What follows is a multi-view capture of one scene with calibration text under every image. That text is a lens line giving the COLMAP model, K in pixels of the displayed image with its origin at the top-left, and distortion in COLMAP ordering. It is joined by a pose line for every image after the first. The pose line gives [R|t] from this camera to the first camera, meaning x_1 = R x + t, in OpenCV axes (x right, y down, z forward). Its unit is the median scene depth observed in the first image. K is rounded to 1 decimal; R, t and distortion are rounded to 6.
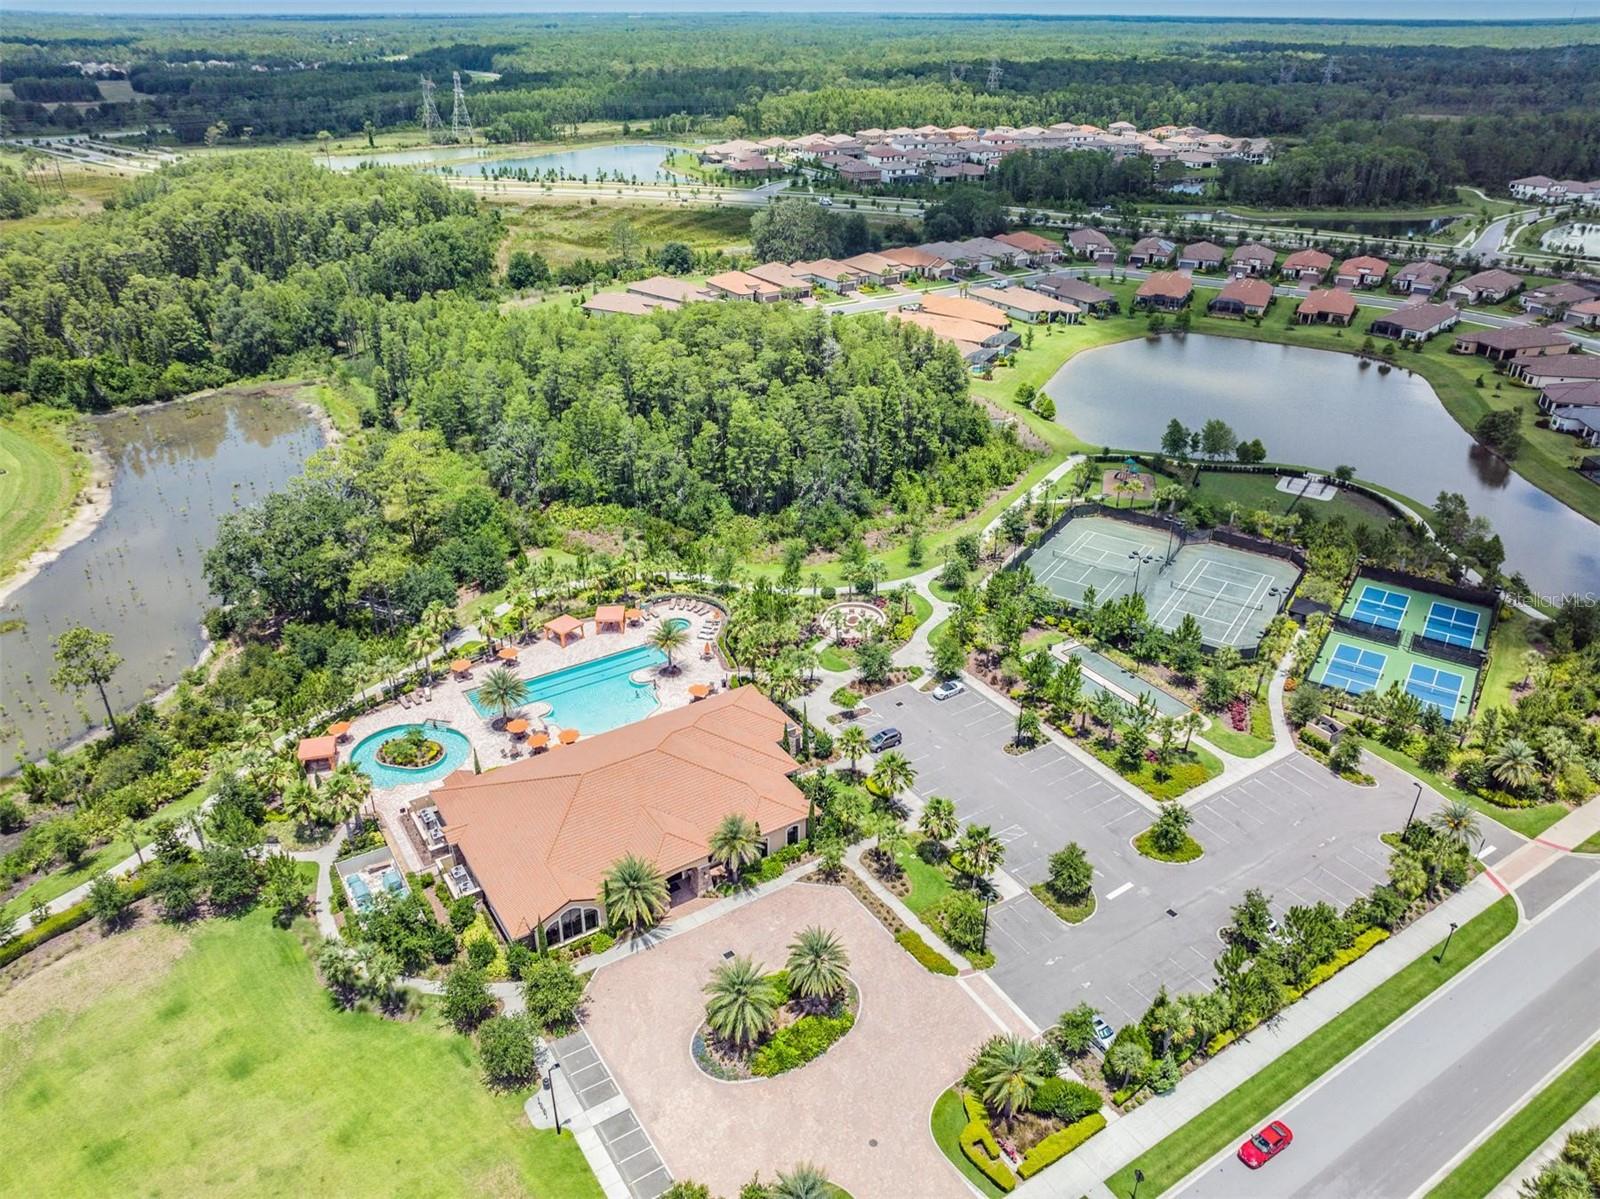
lens RADIAL K [[1131.6, 0, 798.8], [0, 1131.6, 602.1], [0, 0, 1]] dist [-0.033121, 0.006131]
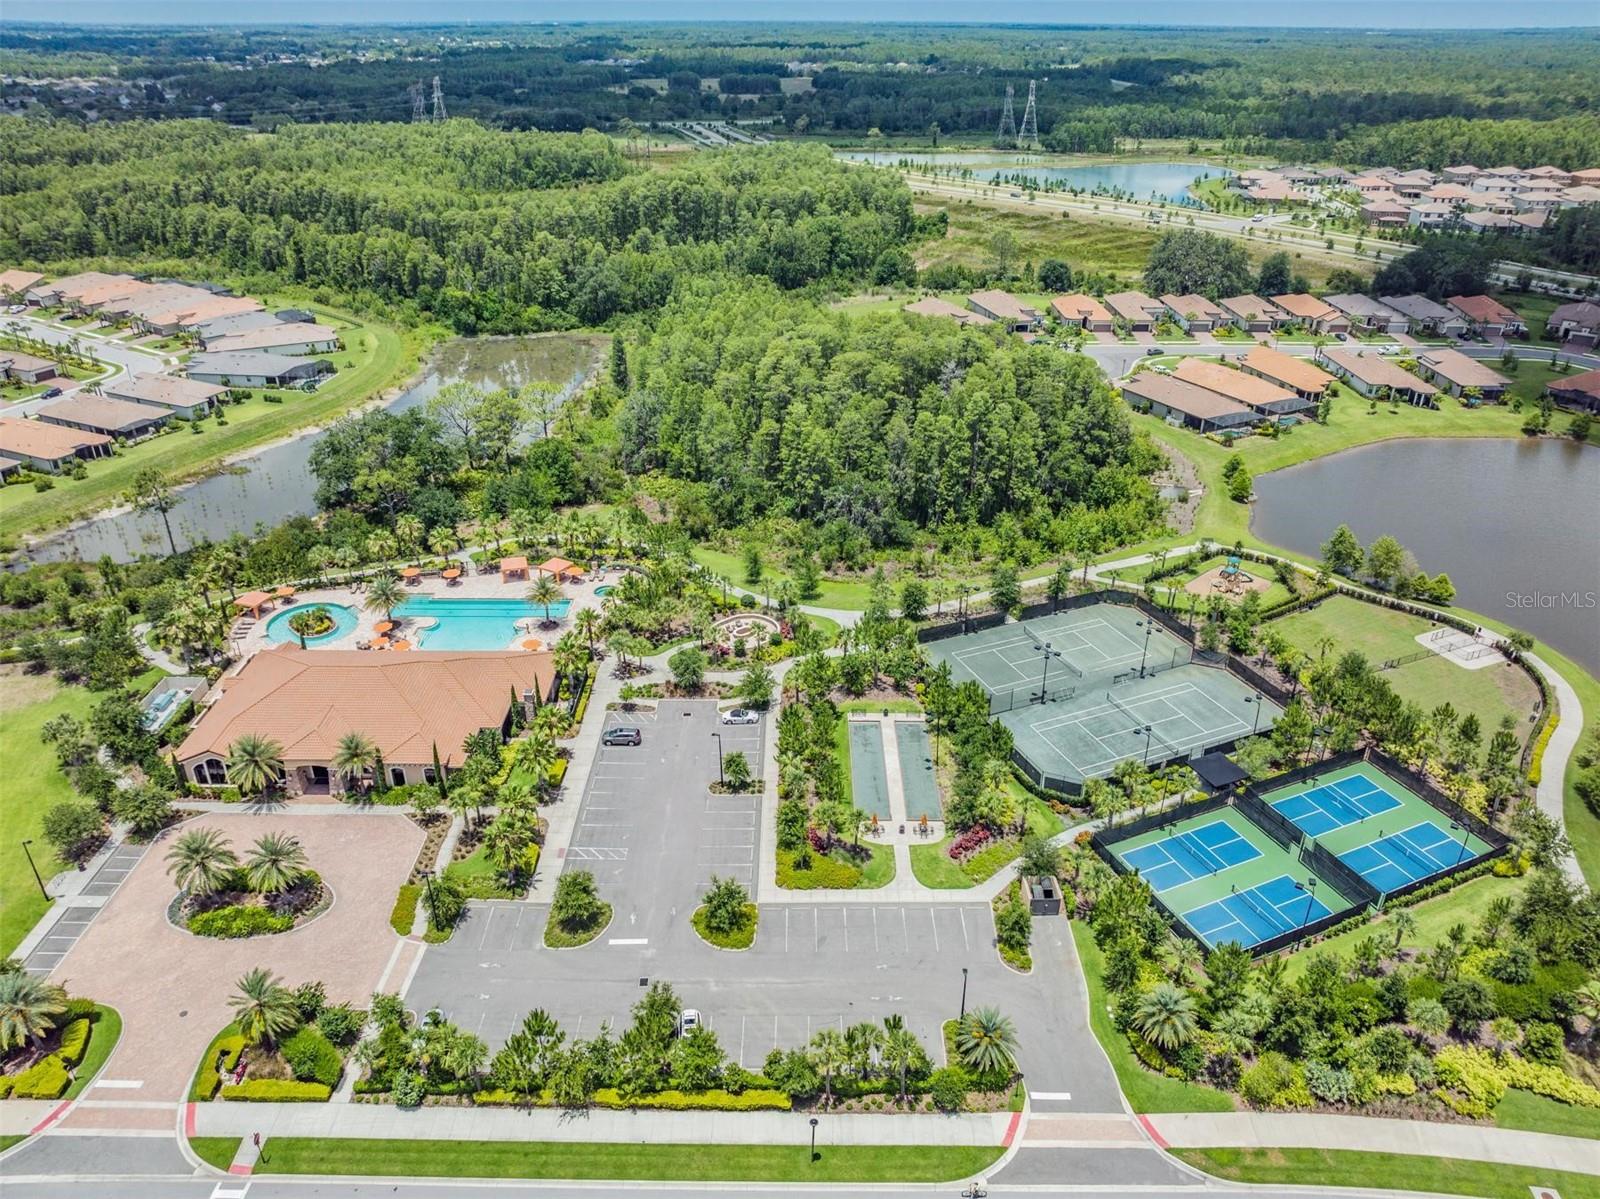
lens RADIAL K [[1131.6, 0, 806.7], [0, 1131.6, 600.9], [0, 0, 1]] dist [-0.033121, 0.006131]
pose [[0.839010, 0.250974, -0.482777, 0.359094], [-0.255625, 0.965068, 0.057449, -0.051046], [0.480331, 0.075209, 0.873857, 0.099319]]
